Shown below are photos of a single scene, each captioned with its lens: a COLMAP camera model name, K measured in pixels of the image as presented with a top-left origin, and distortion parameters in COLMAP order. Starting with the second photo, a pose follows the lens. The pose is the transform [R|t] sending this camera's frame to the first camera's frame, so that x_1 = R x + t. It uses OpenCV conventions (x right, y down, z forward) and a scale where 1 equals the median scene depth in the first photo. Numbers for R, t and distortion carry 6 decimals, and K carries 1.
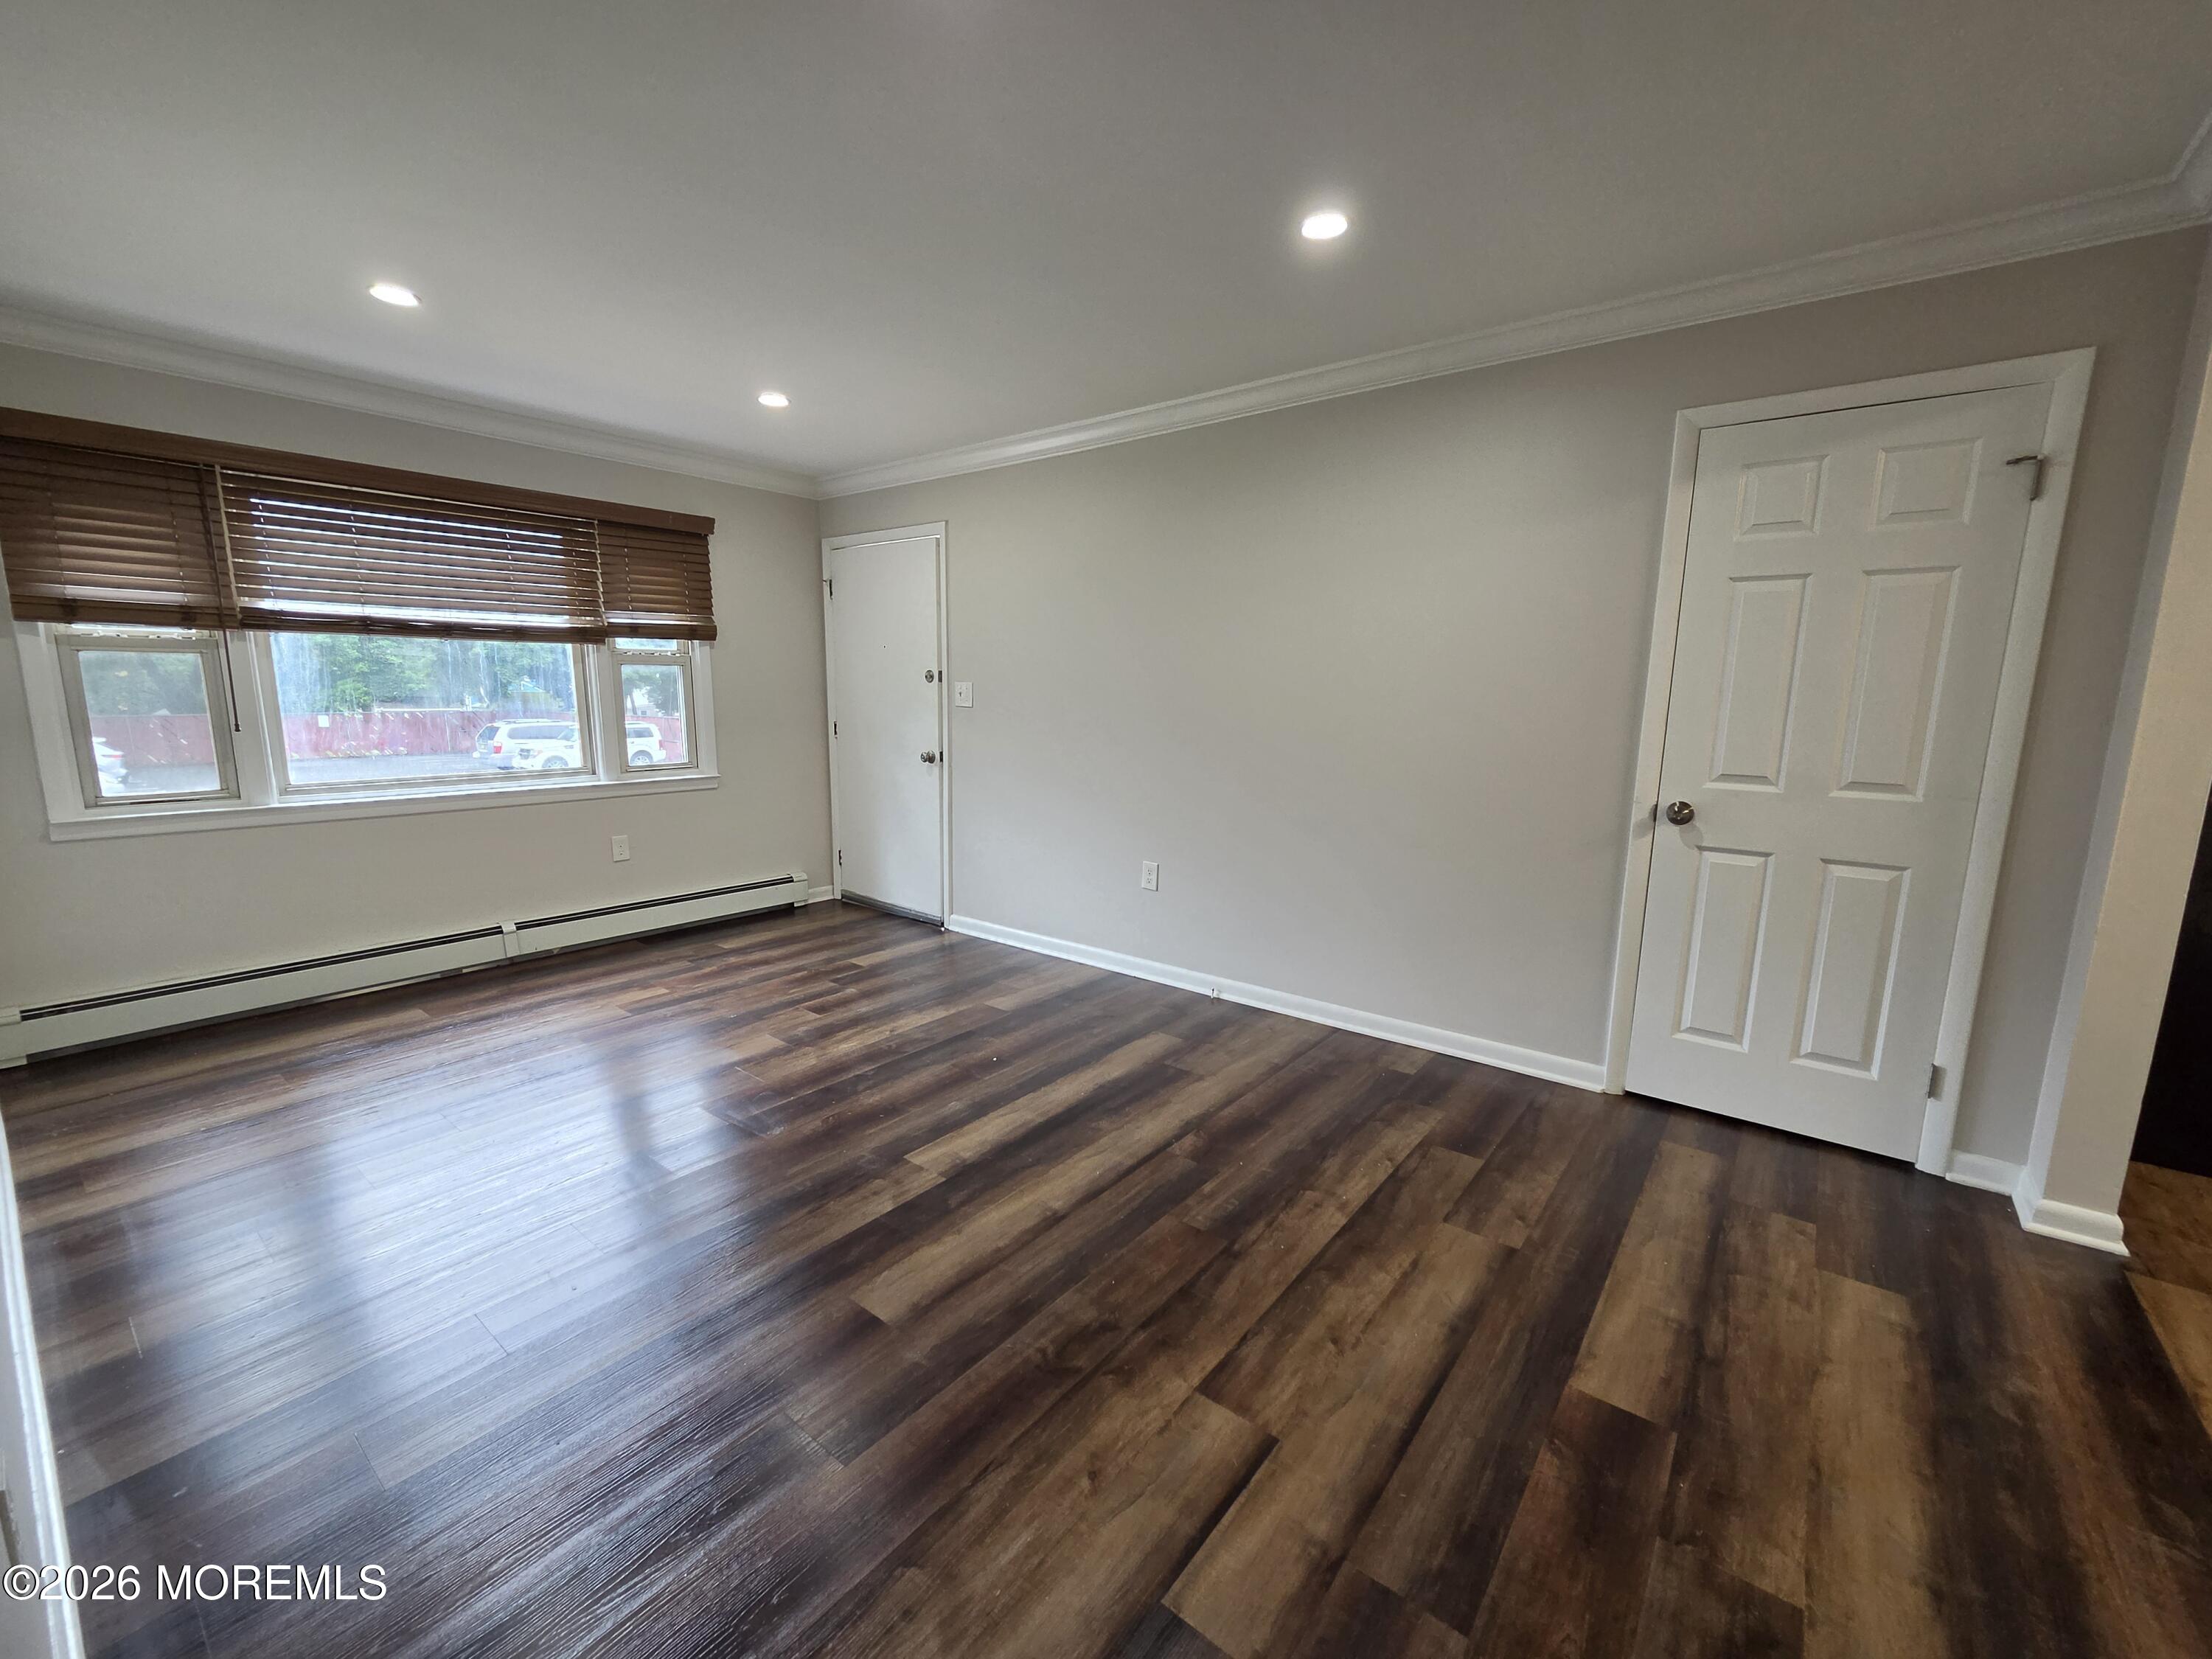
lens RADIAL K [[907.5, 0, 1106.7], [0, 907.5, 830.8], [0, 0, 1]] dist [0.001273, -0.000077]
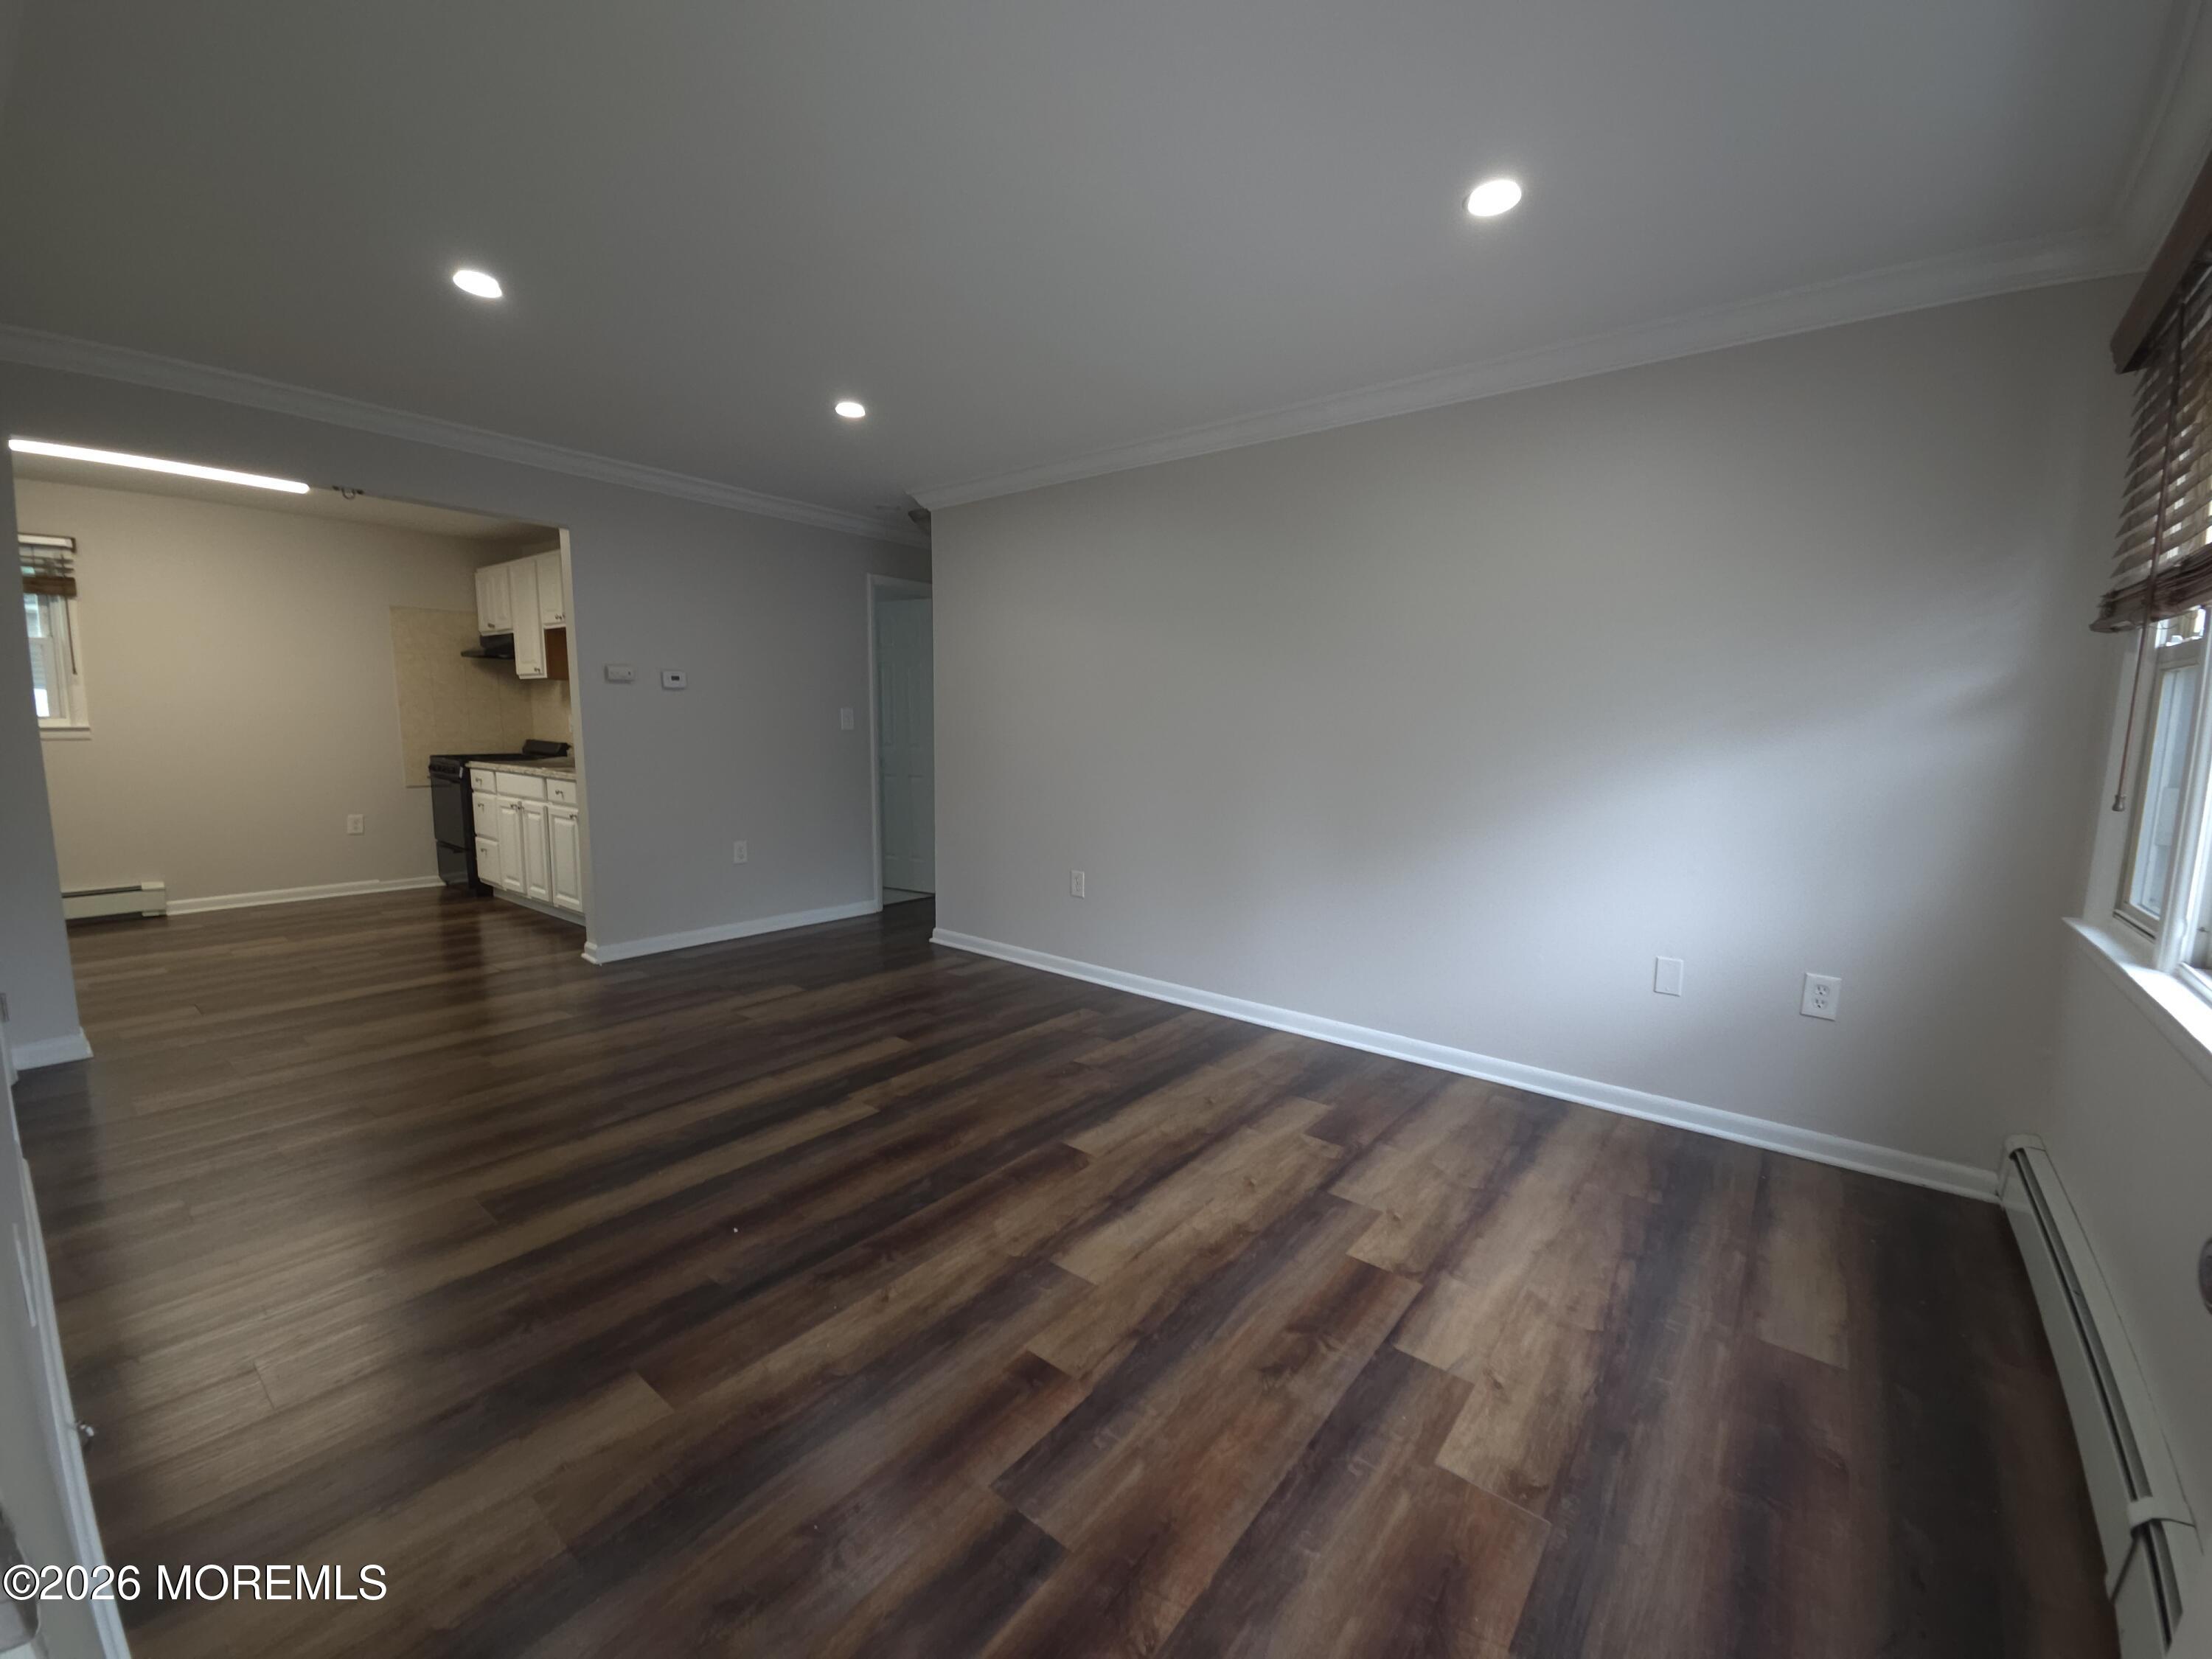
lens RADIAL K [[907.5, 0, 1106.7], [0, 907.5, 830.8], [0, 0, 1]] dist [0.001273, -0.000077]
pose [[-0.999600, -0.027935, 0.004452, -0.360253], [-0.025580, 0.959867, 0.279287, -0.214507], [-0.012075, 0.279062, -0.960197, 1.426253]]
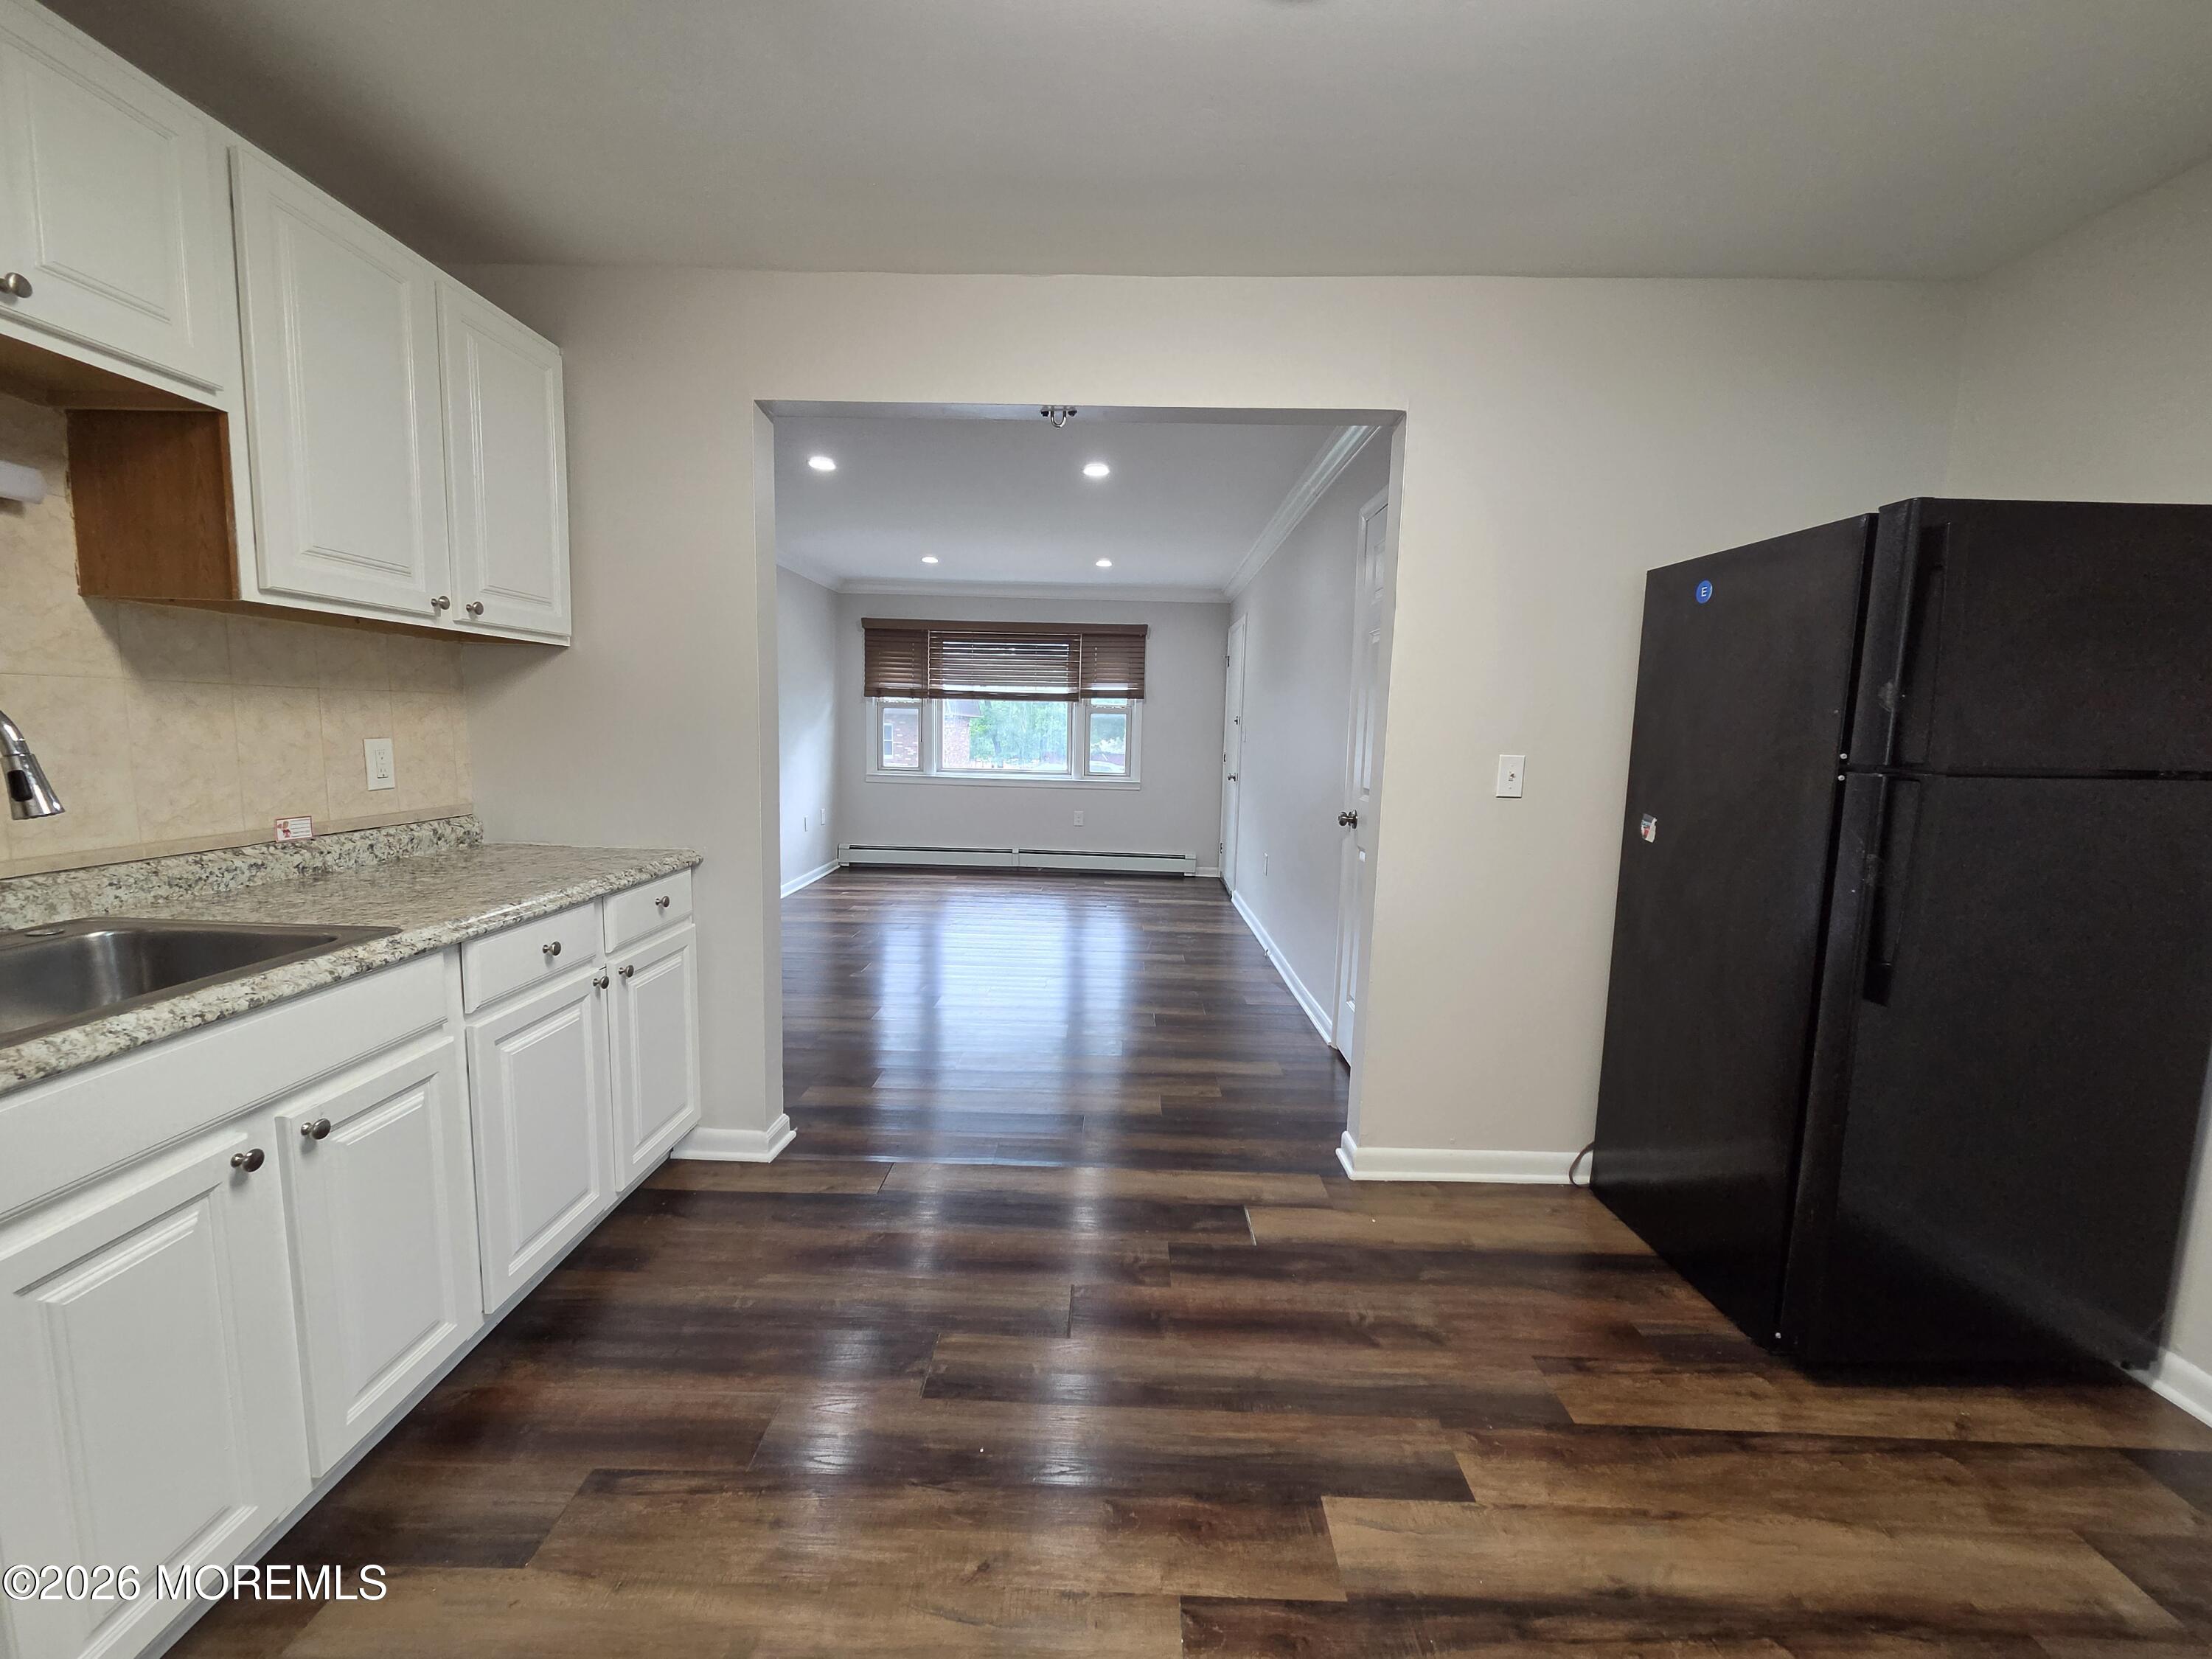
lens RADIAL K [[907.5, 0, 1106.7], [0, 907.5, 830.8], [0, 0, 1]] dist [0.001273, -0.000077]
pose [[0.605313, 0.093790, -0.790443, 1.117839], [-0.143889, 0.989567, 0.007228, 0.028844], [0.782874, 0.109361, 0.612493, -0.023534]]
